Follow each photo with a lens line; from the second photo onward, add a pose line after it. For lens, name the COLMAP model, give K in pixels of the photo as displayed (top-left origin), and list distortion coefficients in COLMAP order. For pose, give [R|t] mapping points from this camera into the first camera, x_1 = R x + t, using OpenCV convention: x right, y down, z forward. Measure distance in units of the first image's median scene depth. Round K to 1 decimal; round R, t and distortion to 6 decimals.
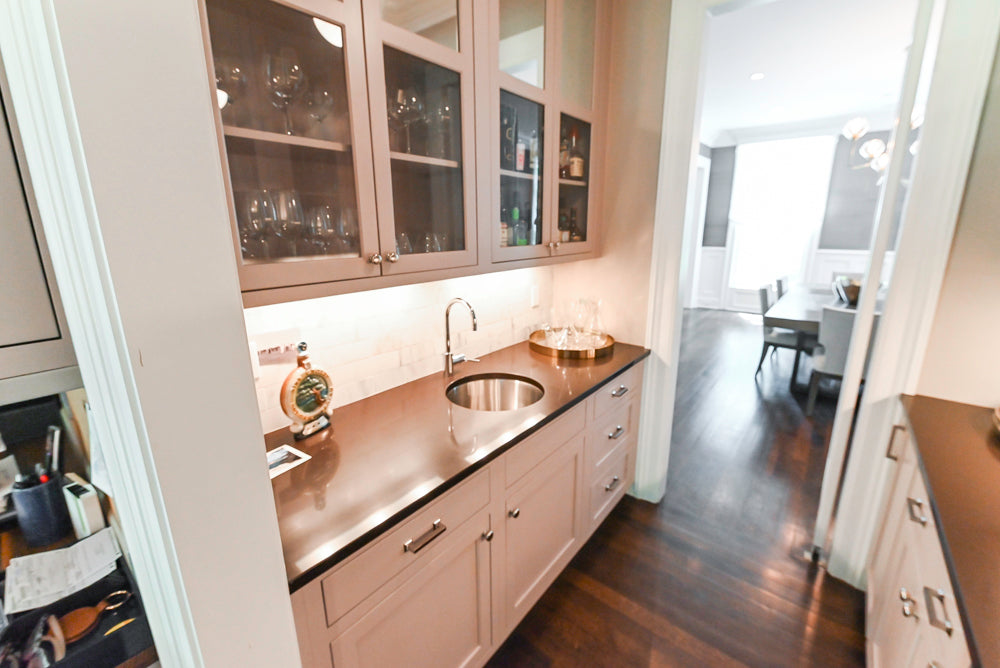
lens RADIAL K [[410.1, 0, 506.6], [0, 410.1, 336.5], [0, 0, 1]] dist [-0.003255, -0.005626]
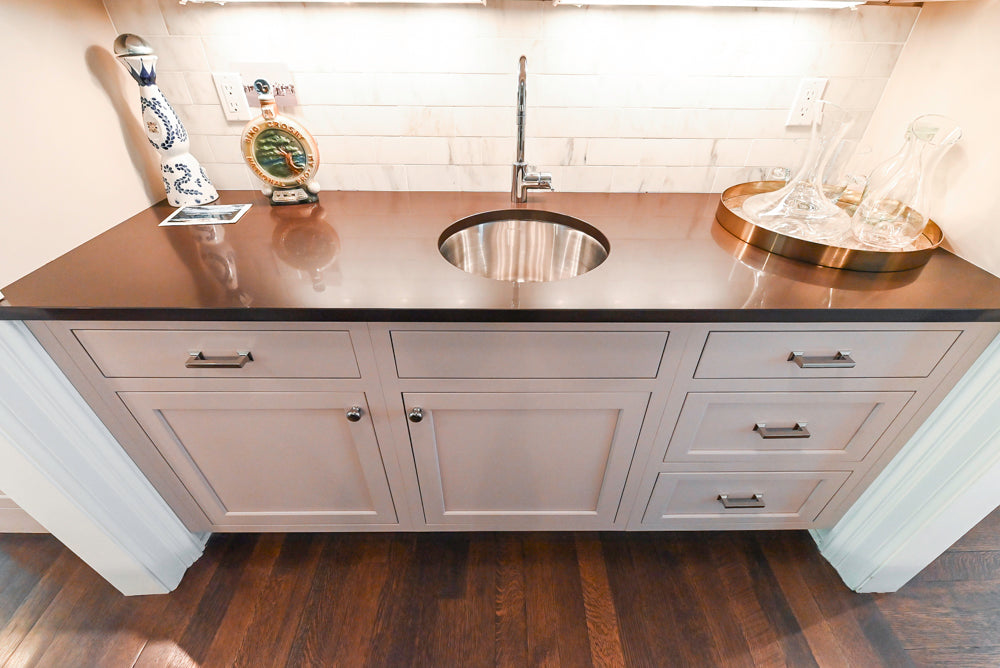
lens RADIAL K [[410.1, 0, 496.3], [0, 410.1, 320.3], [0, 0, 1]] dist [-0.003255, -0.005626]
pose [[0.626669, 0.459341, -0.629518, 0.363588], [-0.209527, 0.877383, 0.431622, -0.012174], [0.750590, -0.138583, 0.646073, 0.565233]]
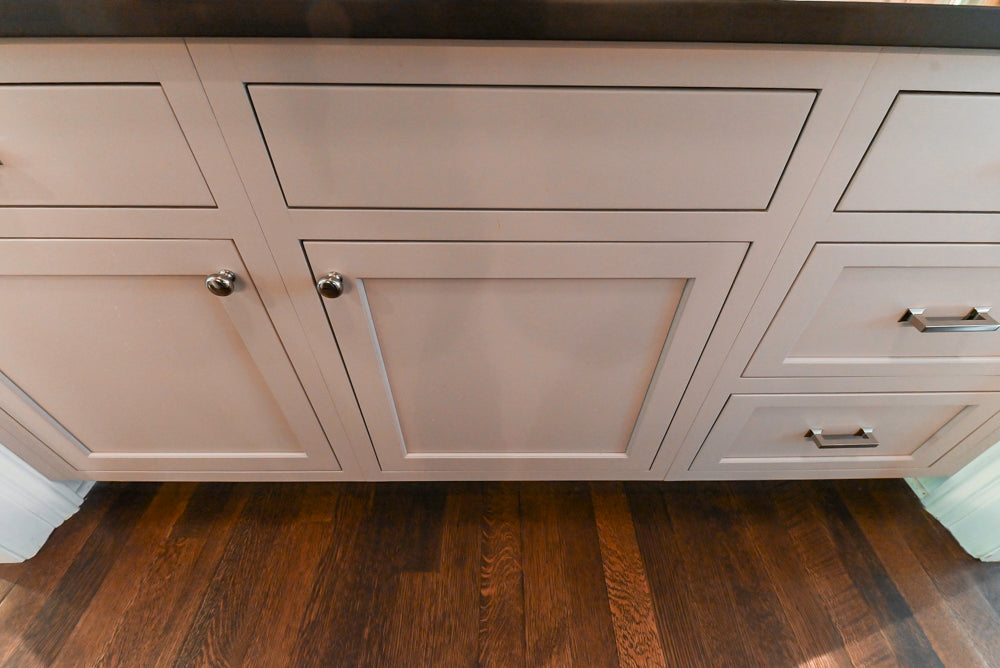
lens RADIAL K [[410.1, 0, 493.6], [0, 410.1, 314.9], [0, 0, 1]] dist [-0.003255, -0.005626]
pose [[0.624086, 0.516257, -0.586511, 0.281950], [-0.205644, 0.832693, 0.514132, 0.187781], [0.753808, -0.200250, 0.625838, 0.712433]]
